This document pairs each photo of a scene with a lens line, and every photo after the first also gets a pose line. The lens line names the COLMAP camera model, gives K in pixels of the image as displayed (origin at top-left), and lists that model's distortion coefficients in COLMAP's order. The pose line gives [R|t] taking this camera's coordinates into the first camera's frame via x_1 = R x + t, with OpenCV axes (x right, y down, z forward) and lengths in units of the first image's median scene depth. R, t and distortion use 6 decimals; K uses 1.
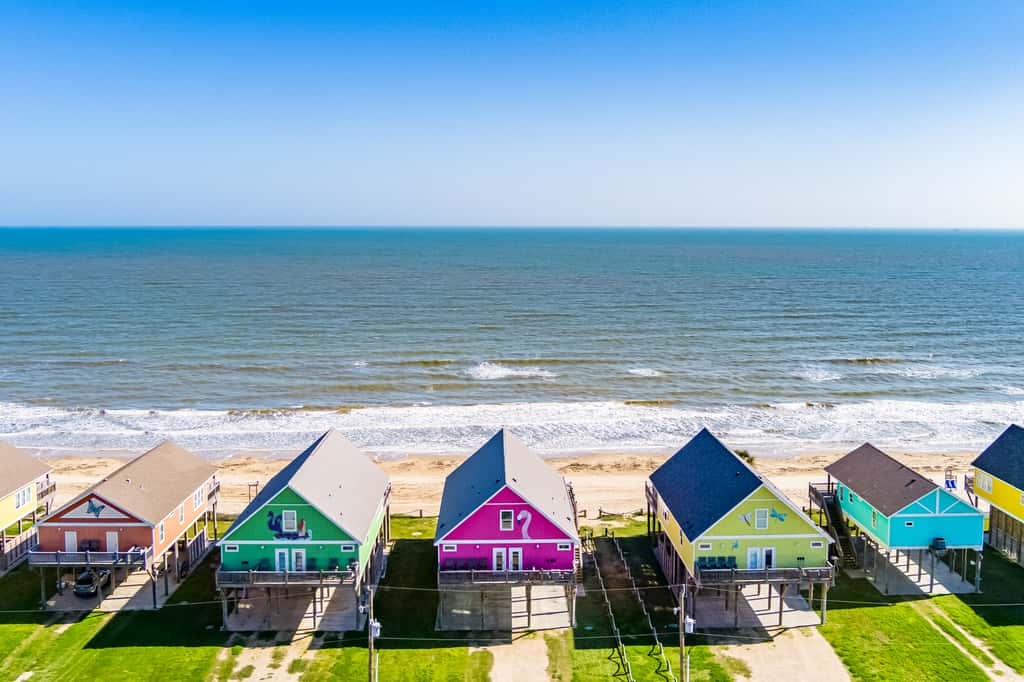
lens RADIAL K [[627.9, 0, 512.0], [0, 627.9, 341.0], [0, 0, 1]] dist [-0.050065, 0.000086]
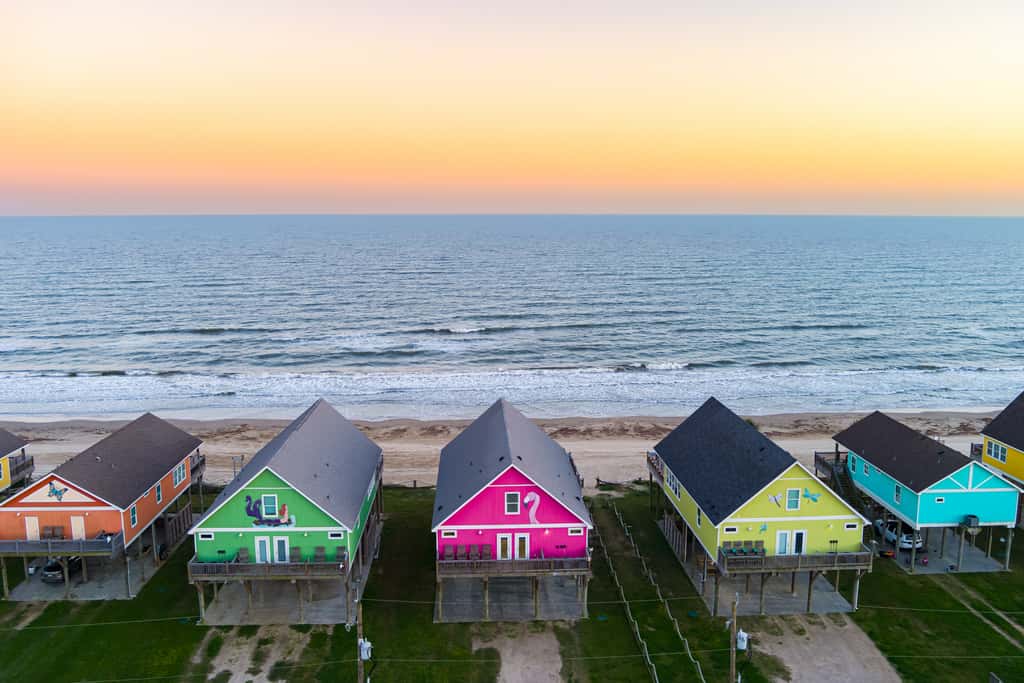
lens RADIAL K [[627.9, 0, 512.0], [0, 627.9, 341.5], [0, 0, 1]] dist [-0.050065, 0.000086]
pose [[0.999900, -0.004330, 0.013490, -0.019647], [0.003595, 0.998531, 0.054072, 0.005394], [-0.013704, -0.054018, 0.998446, 0.111090]]
